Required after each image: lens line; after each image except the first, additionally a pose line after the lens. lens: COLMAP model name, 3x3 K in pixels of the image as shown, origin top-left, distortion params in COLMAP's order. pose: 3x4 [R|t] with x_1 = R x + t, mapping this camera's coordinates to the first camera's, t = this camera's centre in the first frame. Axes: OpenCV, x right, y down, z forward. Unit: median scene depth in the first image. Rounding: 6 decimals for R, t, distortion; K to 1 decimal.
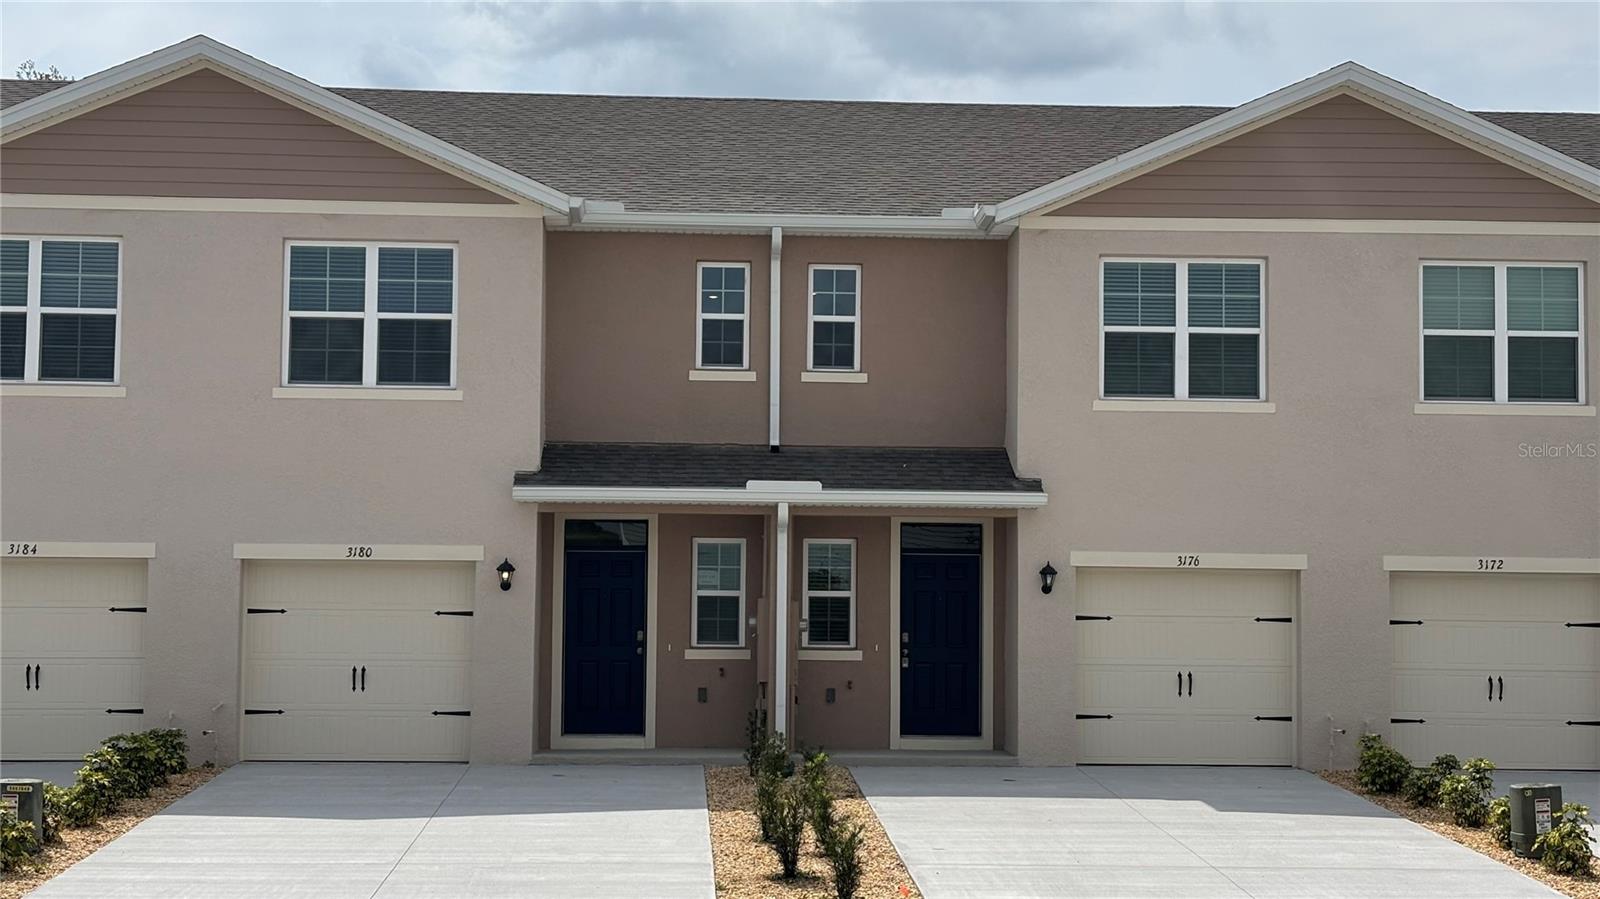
lens RADIAL K [[2000.0, 0, 800.0], [0, 2000.0, 449.5], [0, 0, 1]] dist [0.090188, -0.052273]
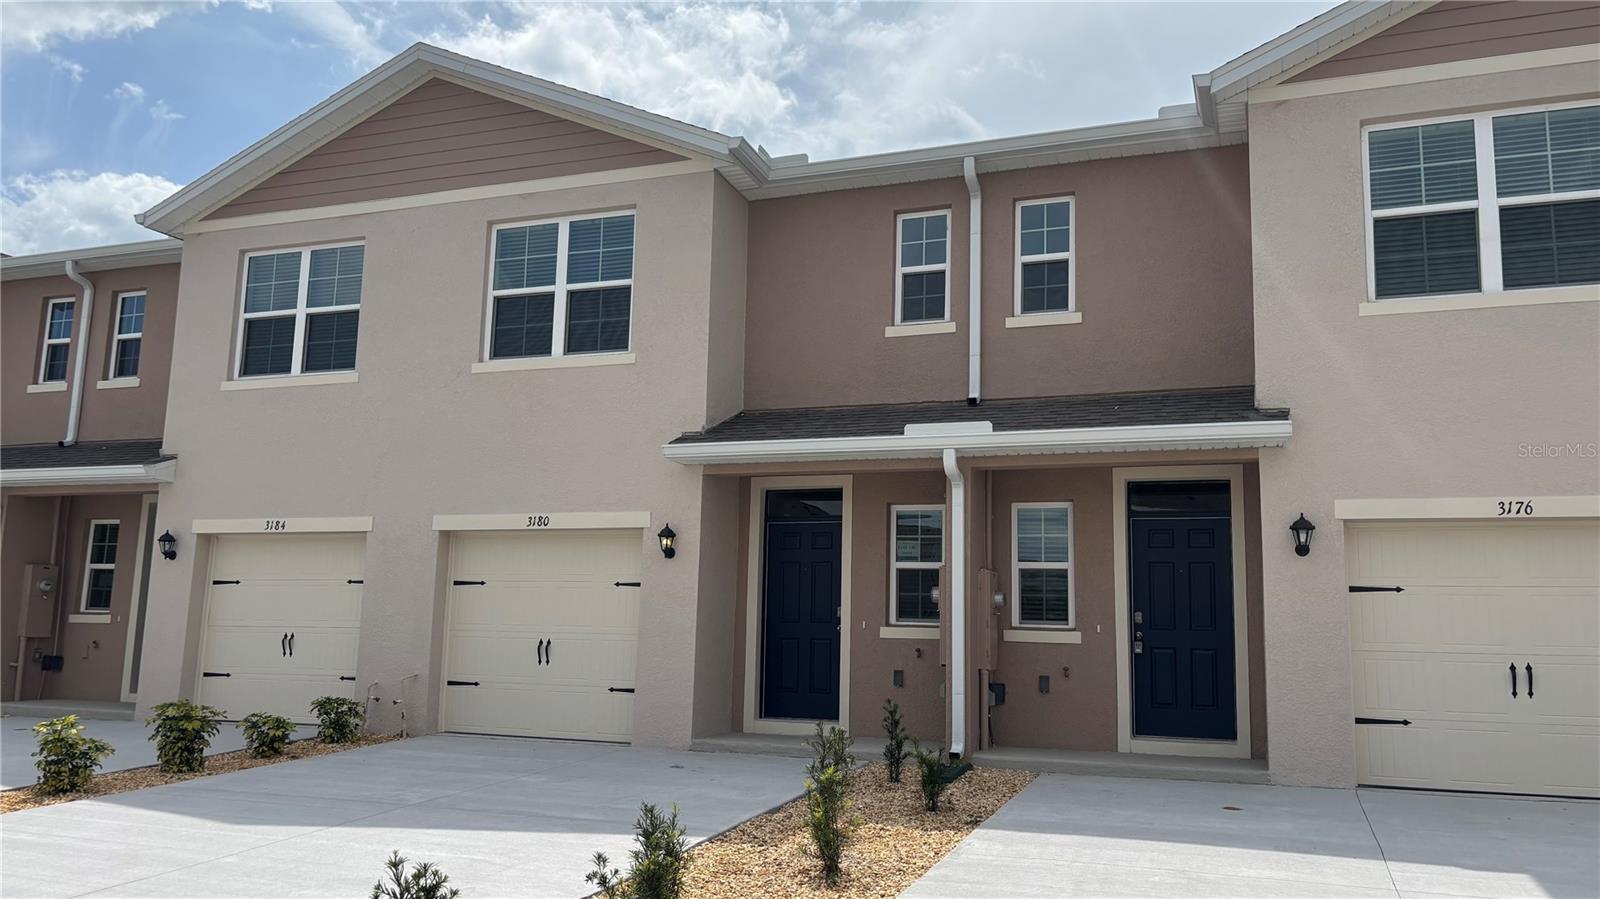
lens RADIAL K [[1192.9, 0, 800.0], [0, 1192.9, 449.5], [0, 0, 1]] dist [0.060230, -0.069907]
pose [[0.926272, -0.046732, -0.373947, 0.117298], [0.017646, 0.996572, -0.080832, 0.064378], [0.376443, 0.068274, 0.923921, 0.494656]]
